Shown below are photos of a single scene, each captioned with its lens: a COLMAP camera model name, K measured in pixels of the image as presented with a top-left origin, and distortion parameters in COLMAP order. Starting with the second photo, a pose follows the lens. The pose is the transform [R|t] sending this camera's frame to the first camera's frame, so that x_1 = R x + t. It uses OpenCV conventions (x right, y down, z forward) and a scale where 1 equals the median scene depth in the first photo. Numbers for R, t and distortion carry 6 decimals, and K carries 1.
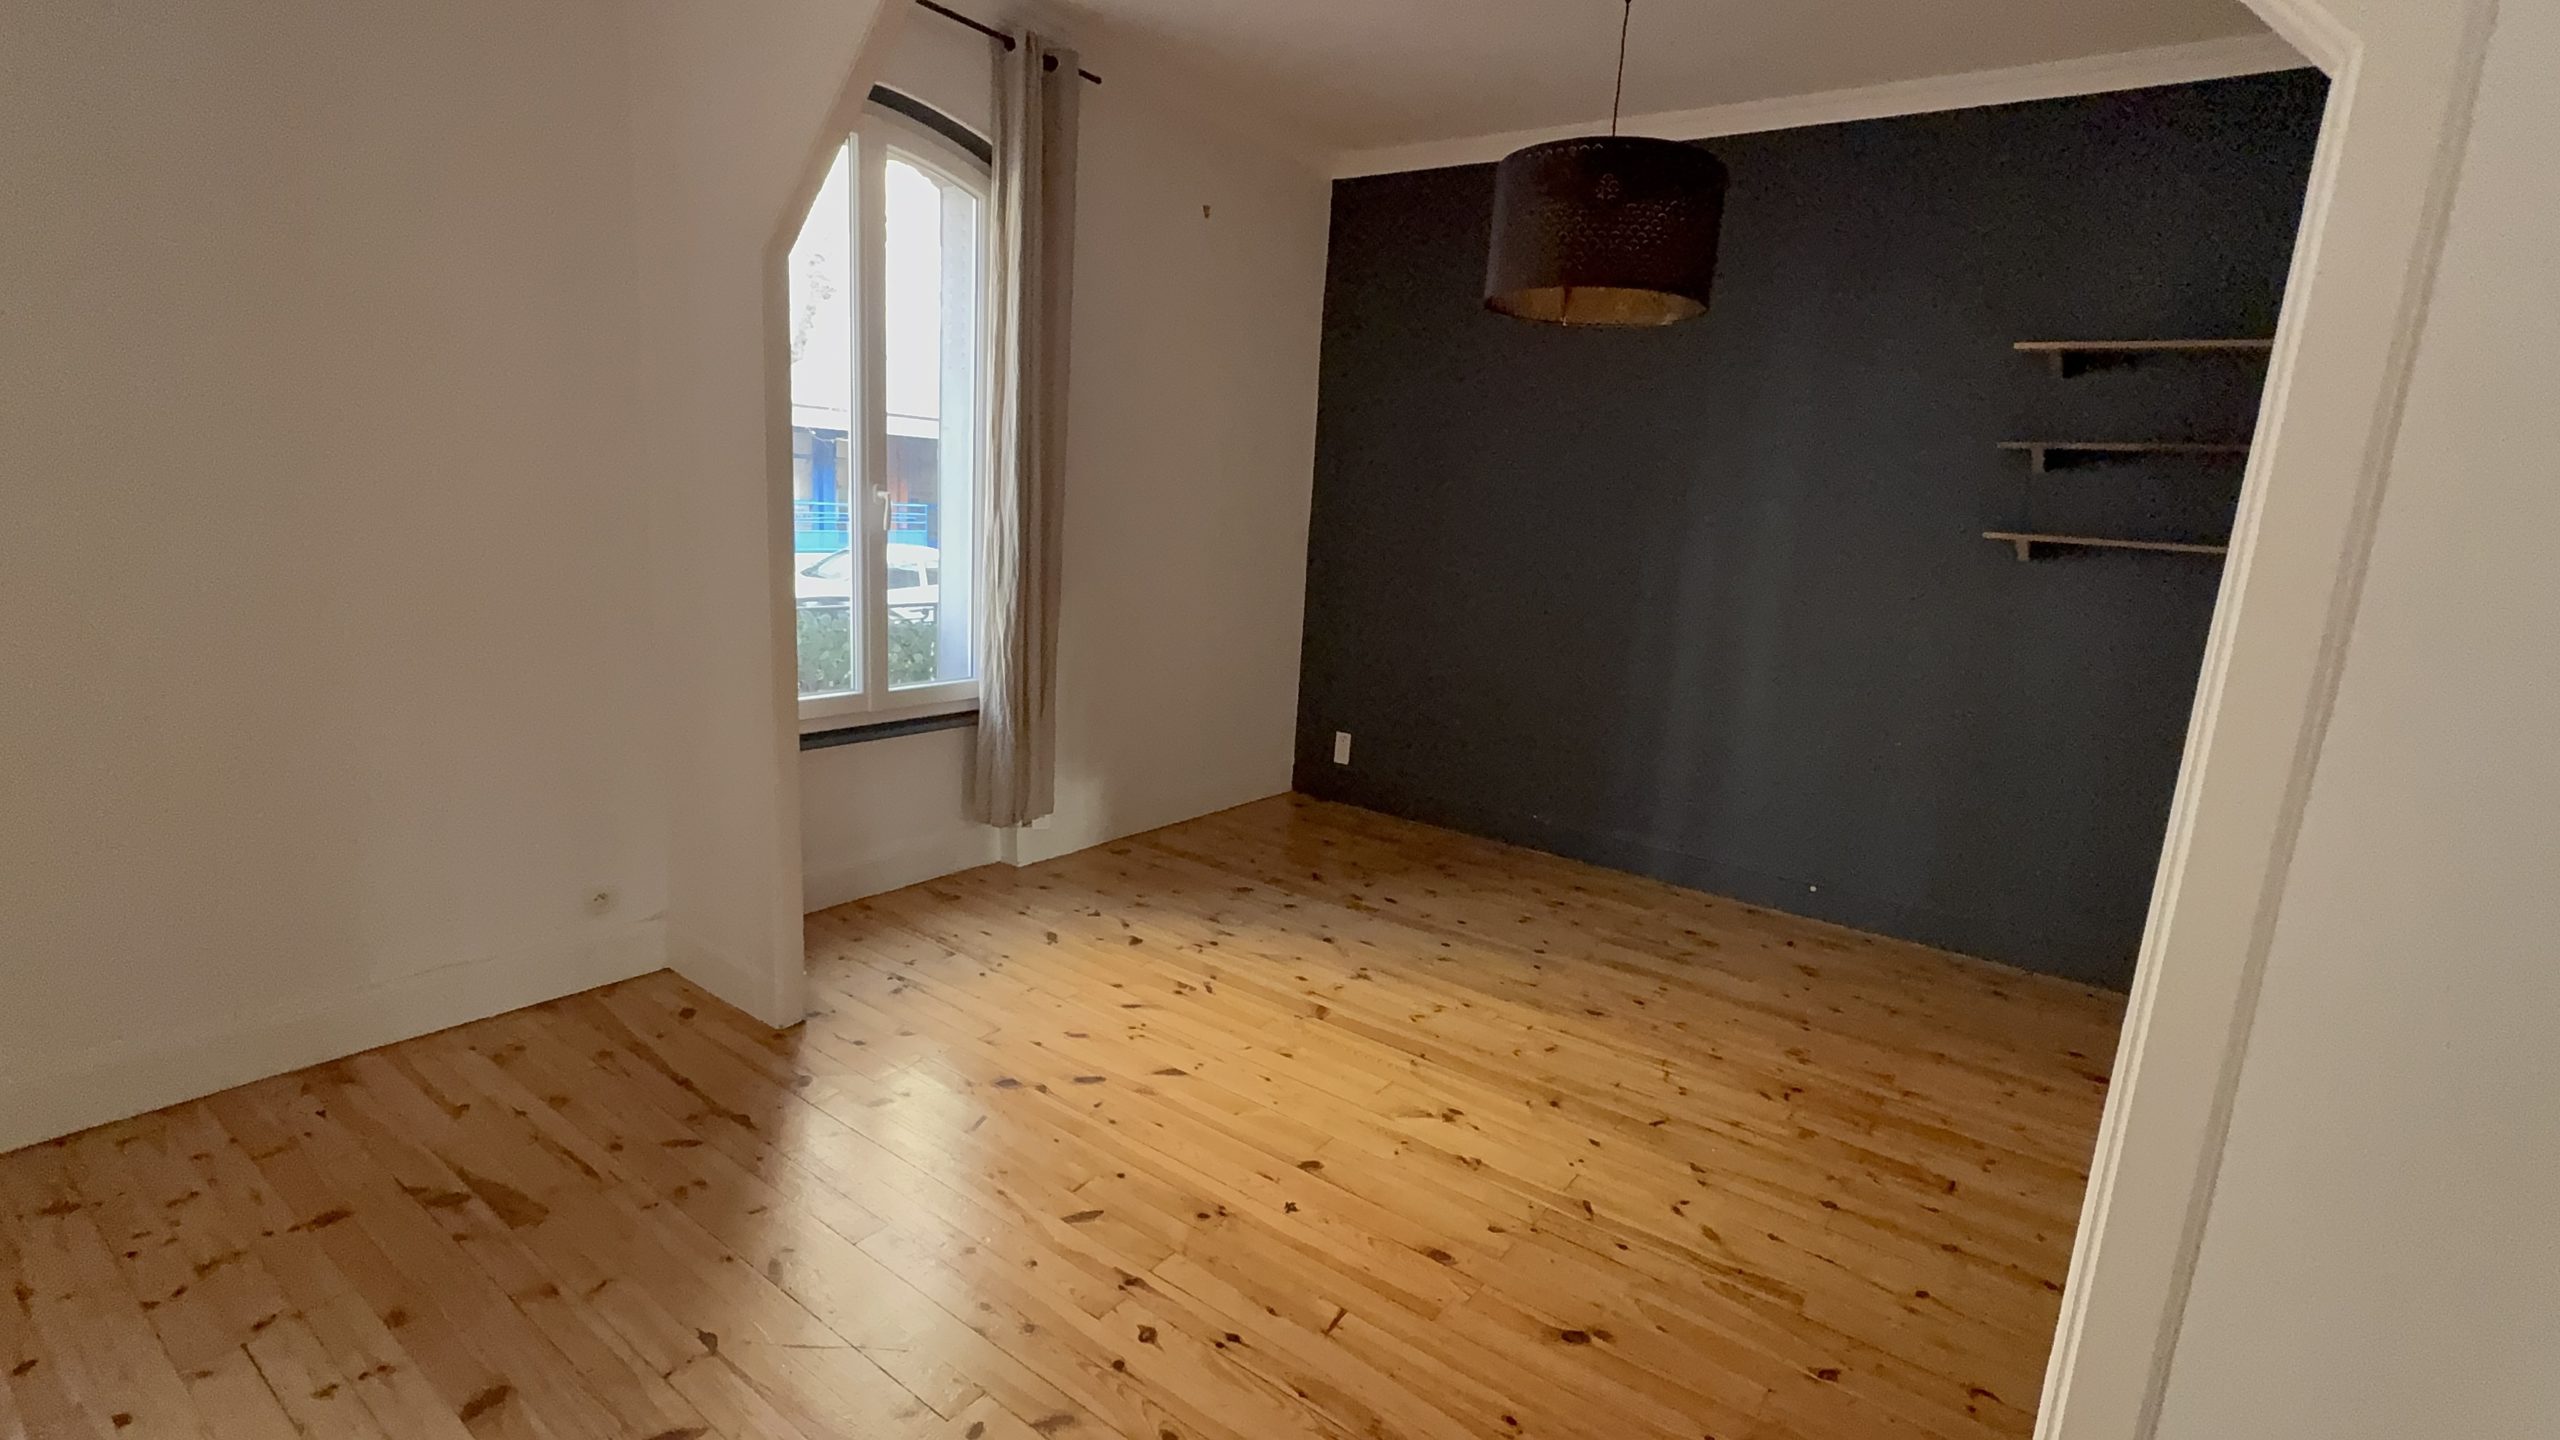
lens RADIAL K [[1169.0, 0, 1286.1], [0, 1169.0, 728.6], [0, 0, 1]] dist [0.001625, 0.000230]
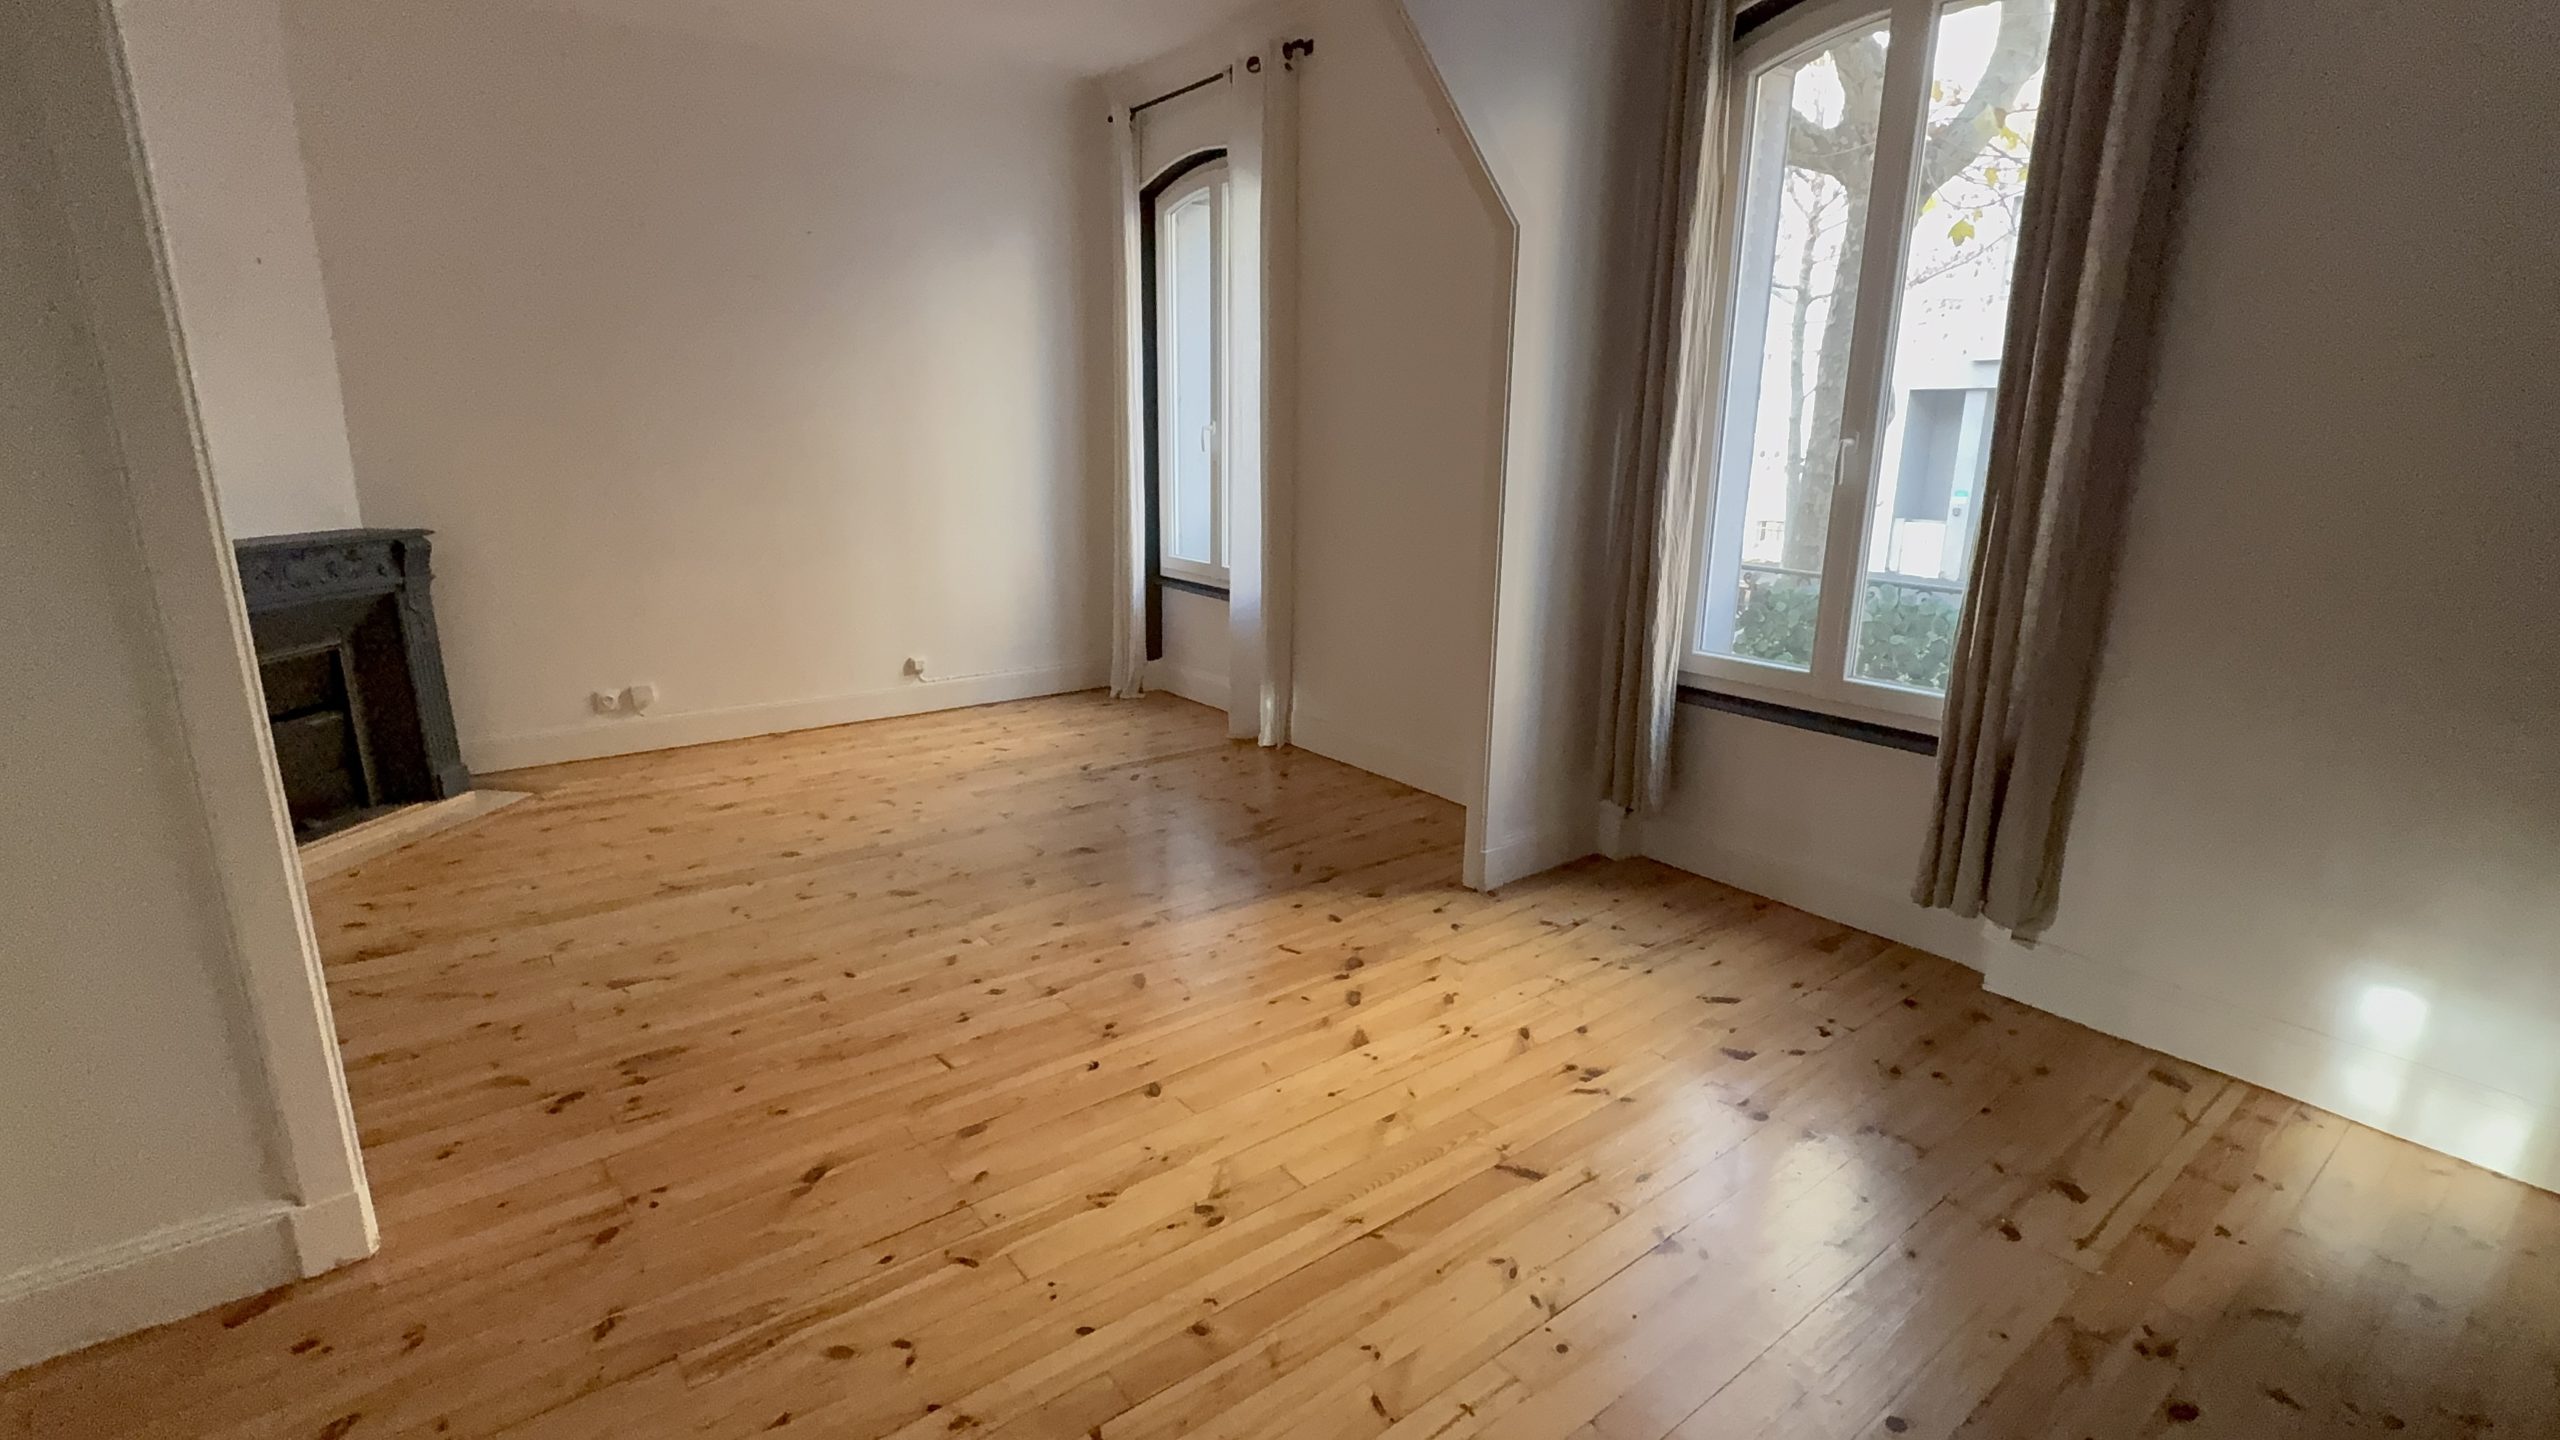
lens RADIAL K [[1169.0, 0, 1284.4], [0, 1169.0, 720.5], [0, 0, 1]] dist [0.001625, 0.000230]
pose [[-0.286333, 0.168769, -0.943149, 0.799047], [-0.216624, 0.947473, 0.235308, -0.162065], [0.933321, 0.271685, -0.234733, 1.157778]]
